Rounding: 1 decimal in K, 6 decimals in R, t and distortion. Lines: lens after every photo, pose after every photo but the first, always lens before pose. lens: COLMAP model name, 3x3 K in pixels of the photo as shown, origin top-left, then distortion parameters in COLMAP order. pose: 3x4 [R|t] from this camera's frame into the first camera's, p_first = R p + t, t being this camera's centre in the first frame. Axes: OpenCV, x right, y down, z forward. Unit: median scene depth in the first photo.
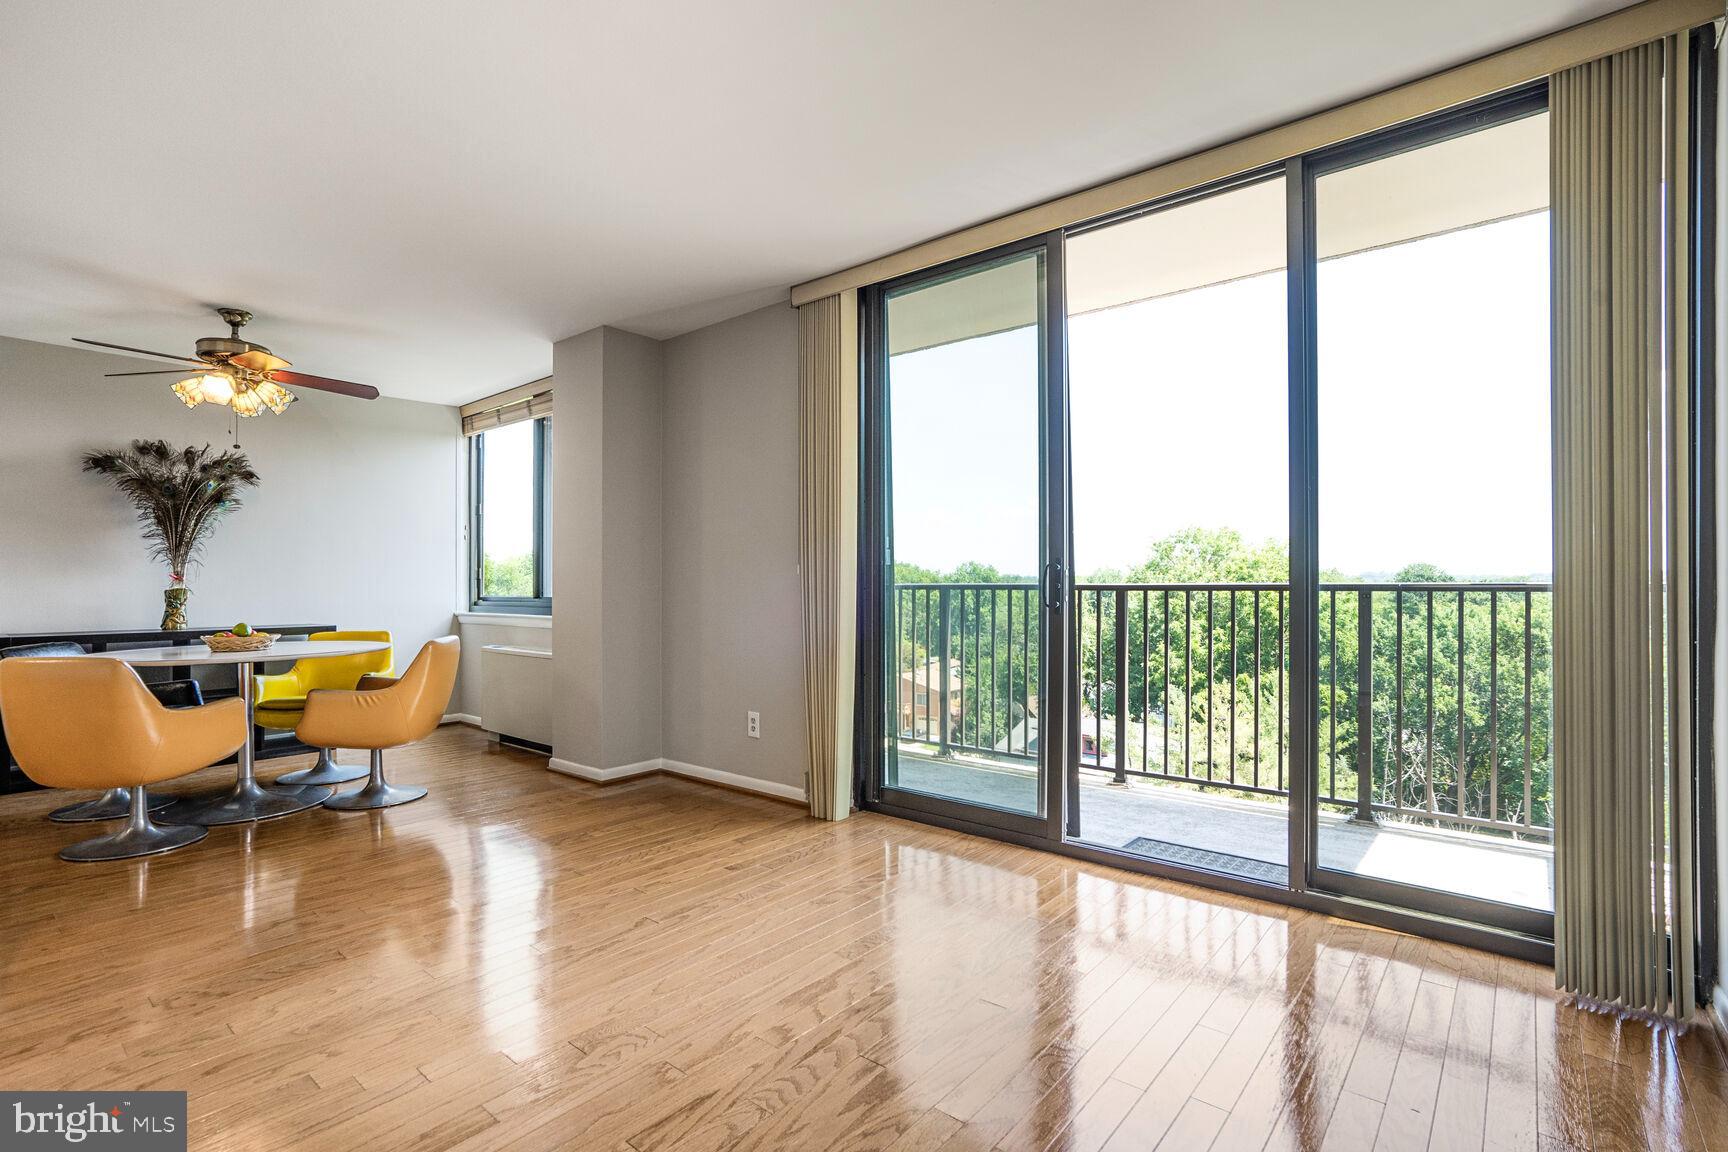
lens RADIAL K [[806.7, 0, 864.0], [0, 806.7, 576.0], [0, 0, 1]] dist [-0.000486, 0.000257]
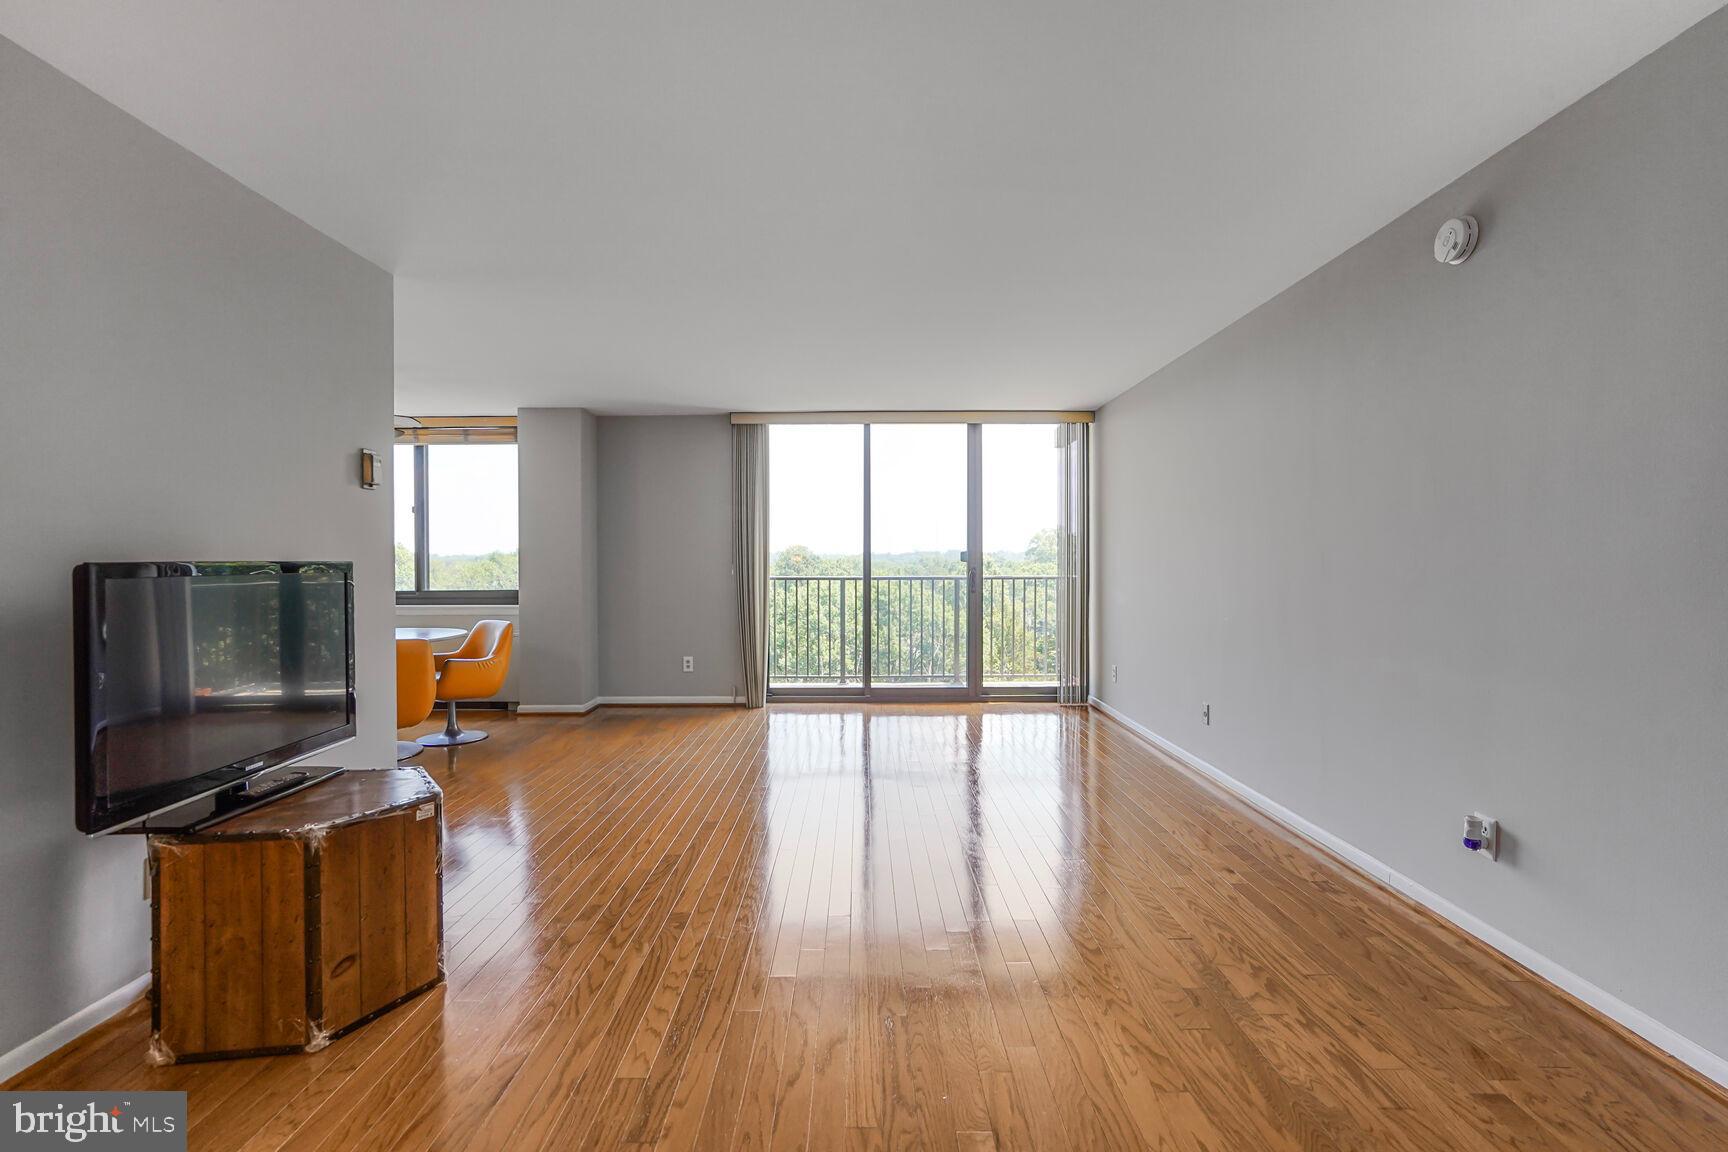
lens RADIAL K [[755.3, 0, 797.9], [0, 755.3, 569.3], [0, 0, 1]] dist [0.000900, 0.000327]
pose [[0.789315, 0.000071, 0.613988, -0.773181], [-0.002096, 0.999994, 0.002578, -0.011664], [-0.613984, -0.003322, 0.789311, -0.299989]]
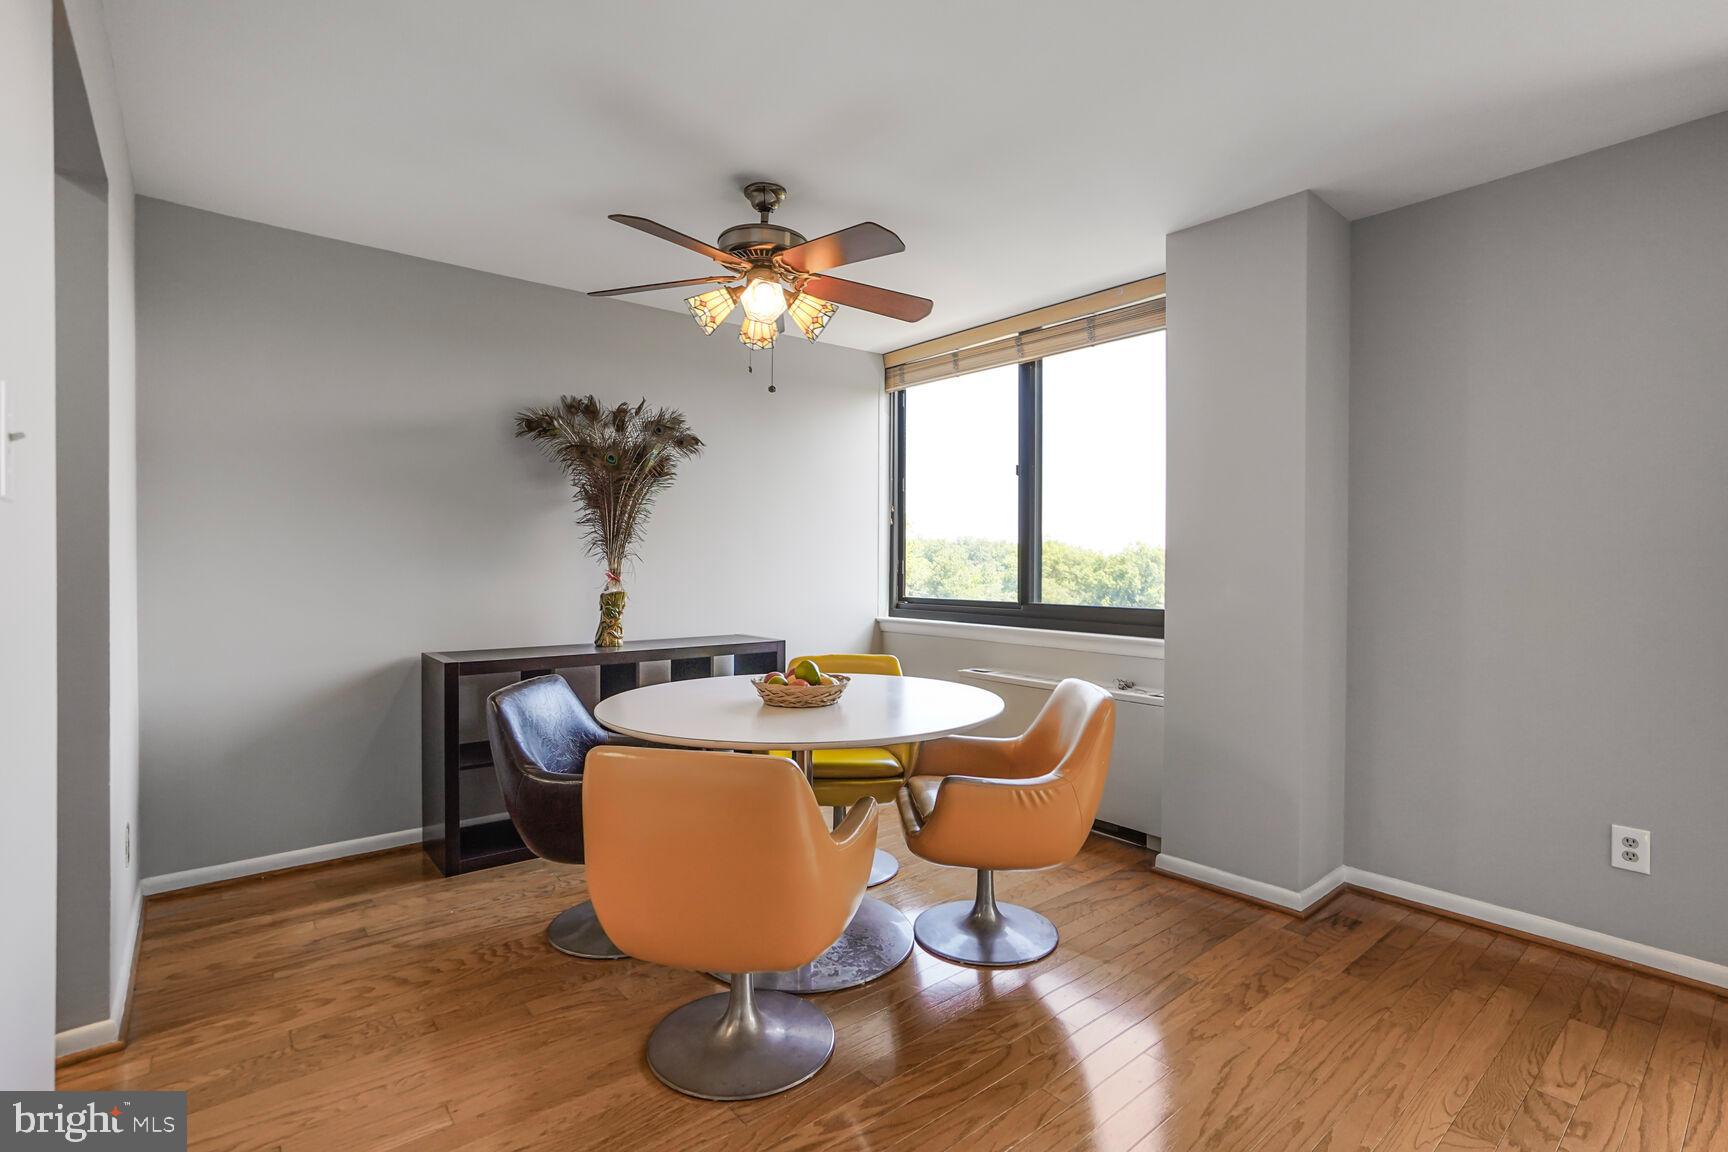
lens RADIAL K [[803.5, 0, 886.7], [0, 803.5, 567.3], [0, 0, 1]] dist [0.002908, 0.000656]
pose [[0.987927, 0.006929, -0.154764, -0.490364], [-0.004613, 0.999872, 0.015319, -0.020176], [0.154850, -0.014420, 0.987833, 0.300274]]
